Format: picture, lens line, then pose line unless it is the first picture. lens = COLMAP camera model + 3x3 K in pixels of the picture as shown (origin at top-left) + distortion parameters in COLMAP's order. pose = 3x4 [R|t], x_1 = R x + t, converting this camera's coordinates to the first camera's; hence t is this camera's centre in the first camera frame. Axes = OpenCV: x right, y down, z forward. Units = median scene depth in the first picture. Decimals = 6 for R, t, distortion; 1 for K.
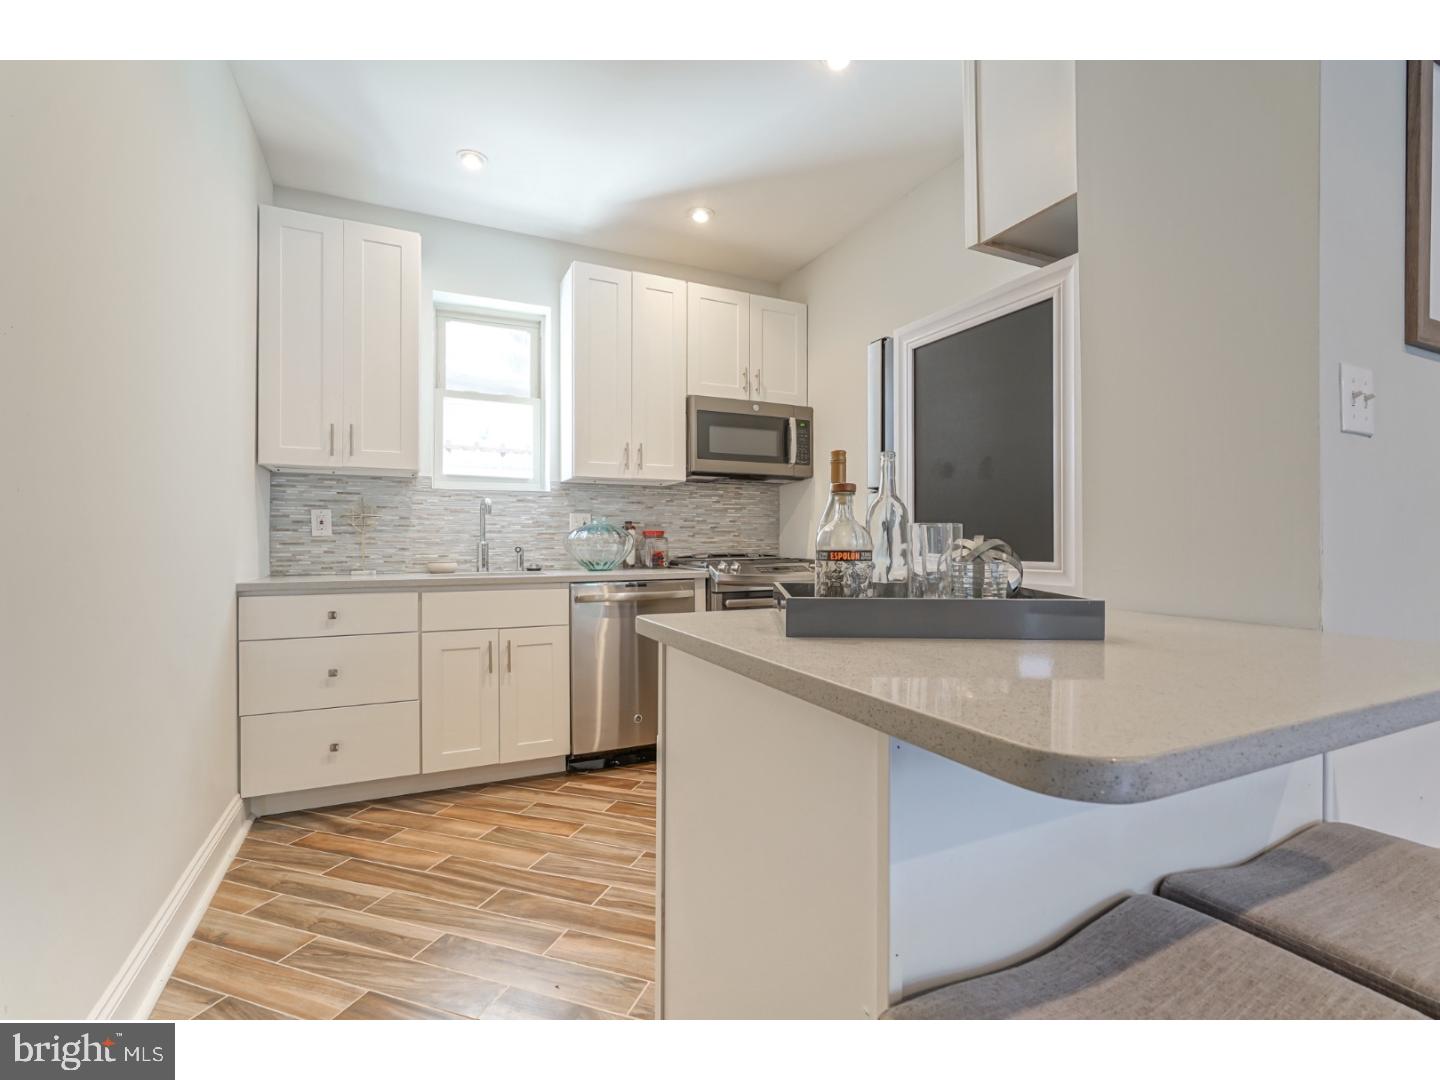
lens RADIAL K [[677.8, 0, 720.0], [0, 677.8, 540.0], [0, 0, 1]] dist [-0.002851, 0.000272]
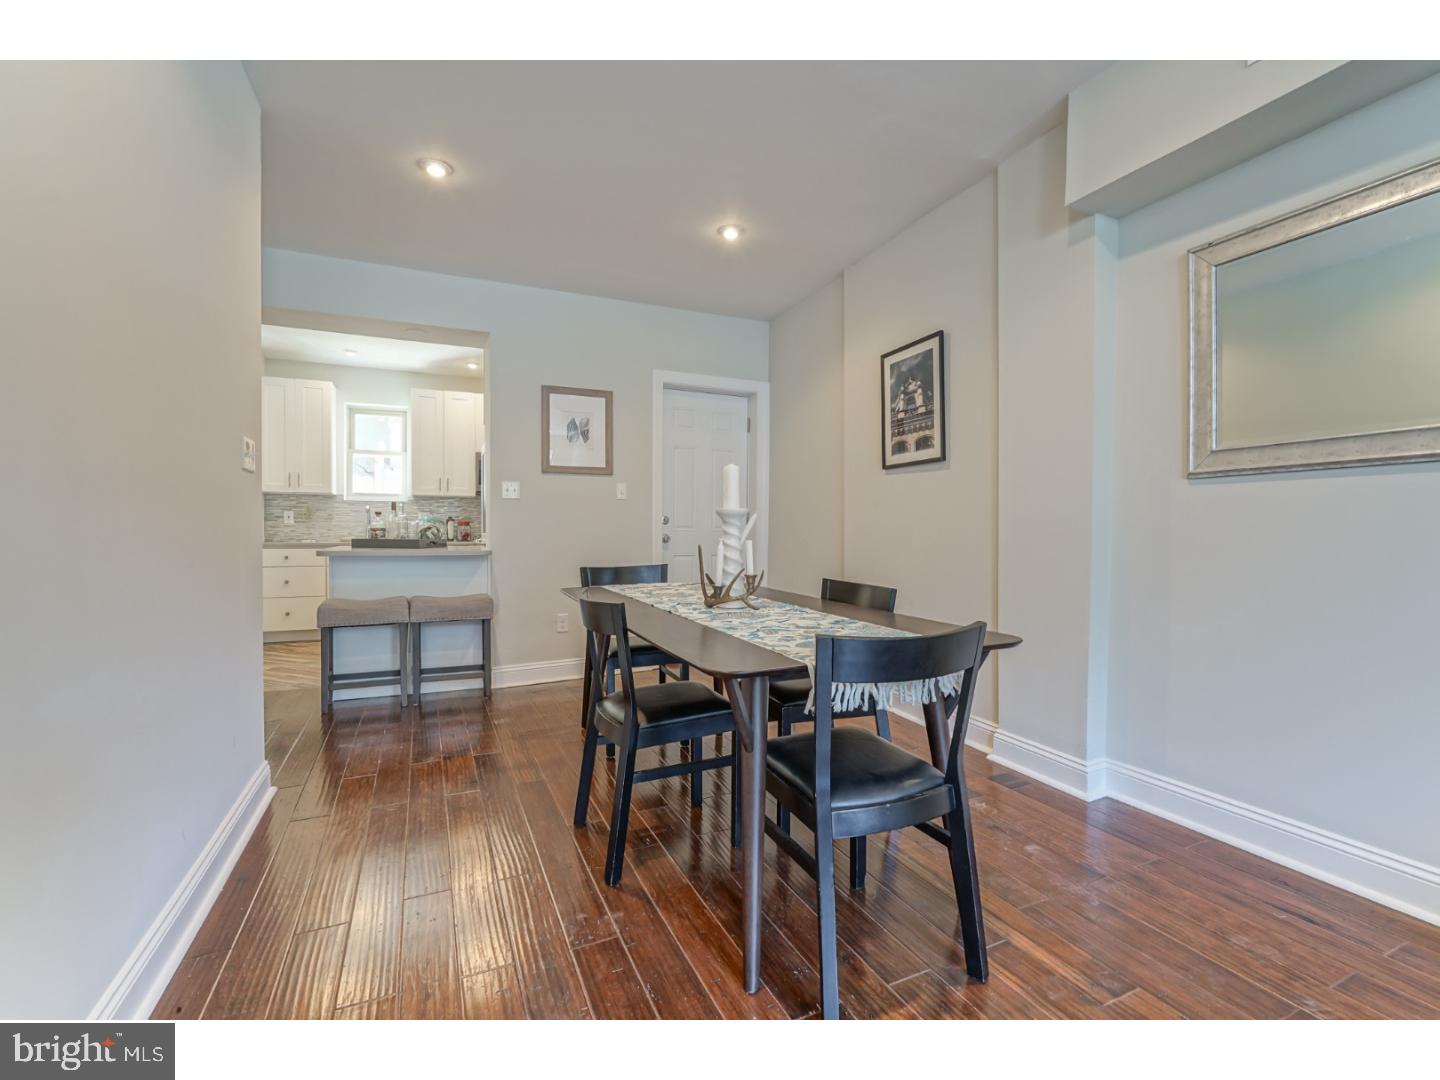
lens RADIAL K [[670.1, 0, 728.3], [0, 670.1, 538.8], [0, 0, 1]] dist [-0.001406, 0.000345]
pose [[0.999537, 0.006137, -0.029816, 0.758161], [-0.005566, 0.999800, 0.019196, -0.005384], [0.029928, -0.019021, 0.999371, -0.939012]]
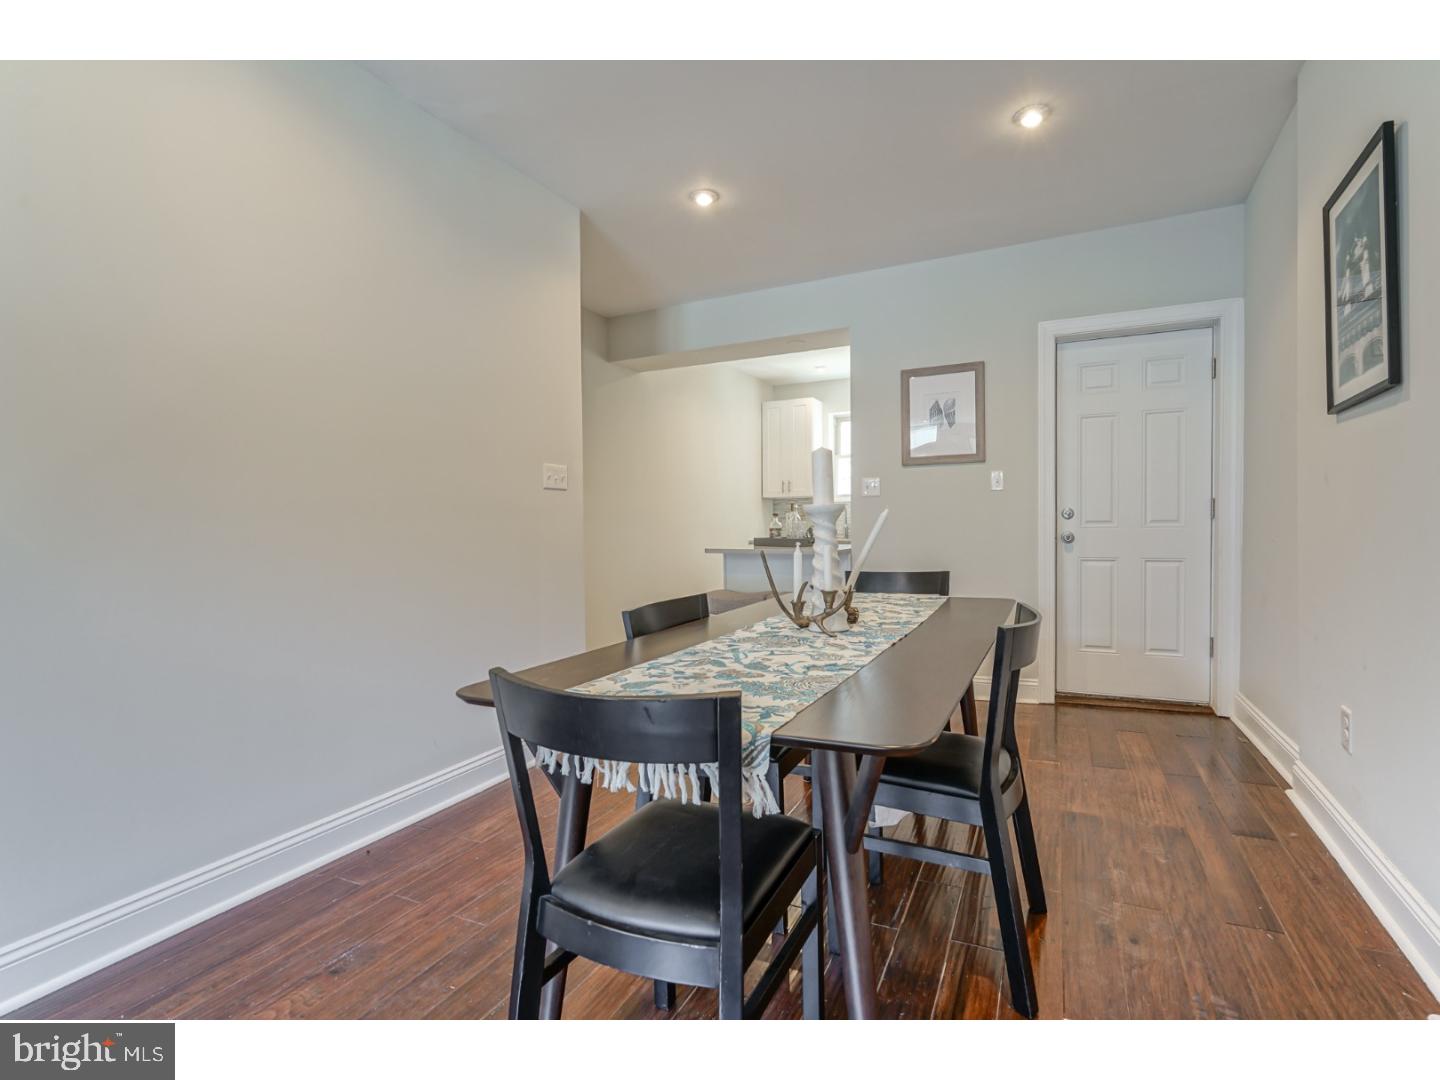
lens RADIAL K [[687.2, 0, 720.0], [0, 687.2, 540.0], [0, 0, 1]] dist [-0.000500, 0.000534]
pose [[0.604452, 0.010474, -0.796573, 1.132531], [0.013456, 0.999637, 0.023354, -0.008505], [0.796528, -0.024836, 0.604091, -0.648629]]
